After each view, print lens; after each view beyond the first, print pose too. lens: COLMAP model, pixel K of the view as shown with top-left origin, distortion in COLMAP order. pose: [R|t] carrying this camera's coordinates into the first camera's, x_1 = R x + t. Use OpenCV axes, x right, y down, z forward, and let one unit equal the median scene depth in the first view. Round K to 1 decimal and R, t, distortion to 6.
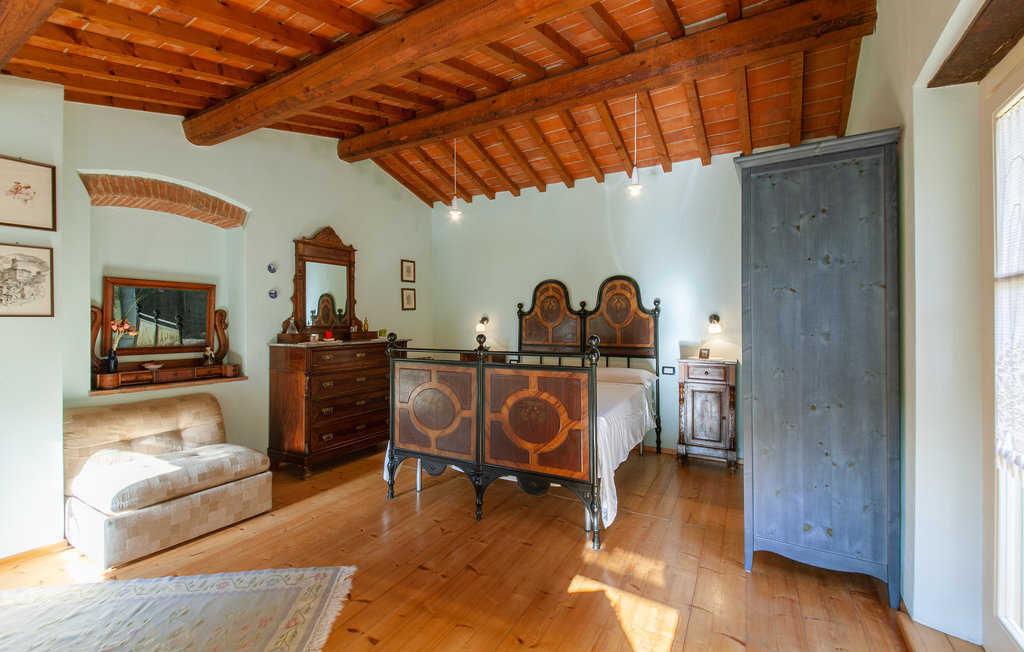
lens RADIAL K [[425.4, 0, 512.0], [0, 425.4, 326.0], [0, 0, 1]] dist [-0.000703, -0.001154]
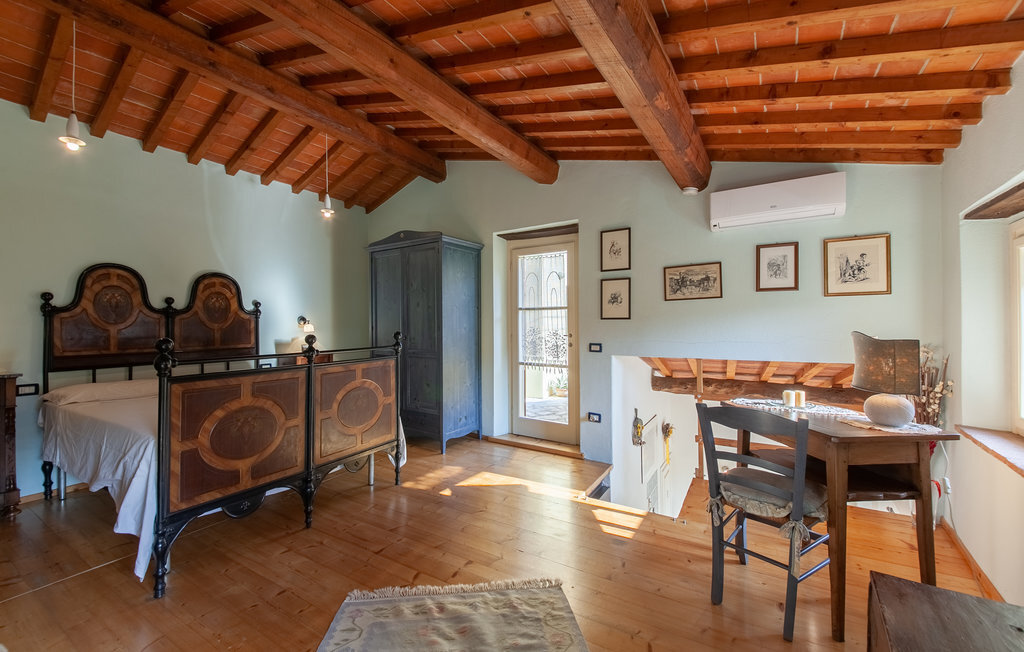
lens RADIAL K [[415.4, 0, 512.0], [0, 415.4, 326.0], [0, 0, 1]] dist [0.001608, 0.000062]
pose [[0.018180, -0.007719, 0.999805, -0.680000], [0.009465, 0.999927, 0.007548, -0.002509], [-0.999790, 0.009326, 0.018252, 0.350177]]
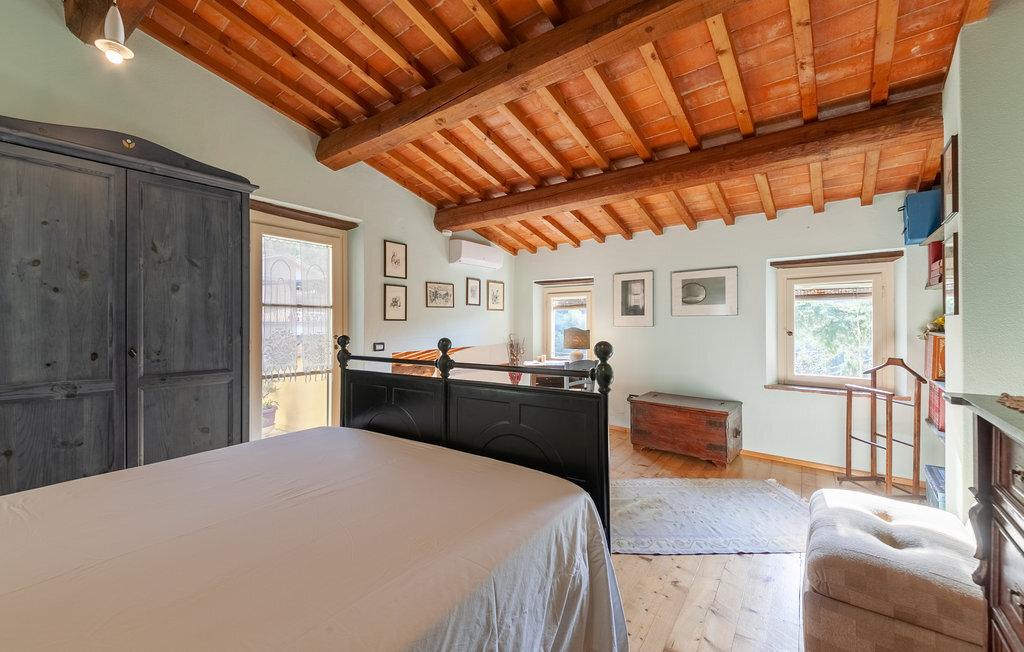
lens RADIAL K [[415.4, 0, 512.0], [0, 415.4, 326.0], [0, 0, 1]] dist [0.001608, 0.000062]
pose [[-0.996620, -0.000937, 0.082145, -0.164695], [-0.000374, 0.999976, 0.006868, -0.002483], [-0.082149, 0.006814, -0.996597, 1.108427]]
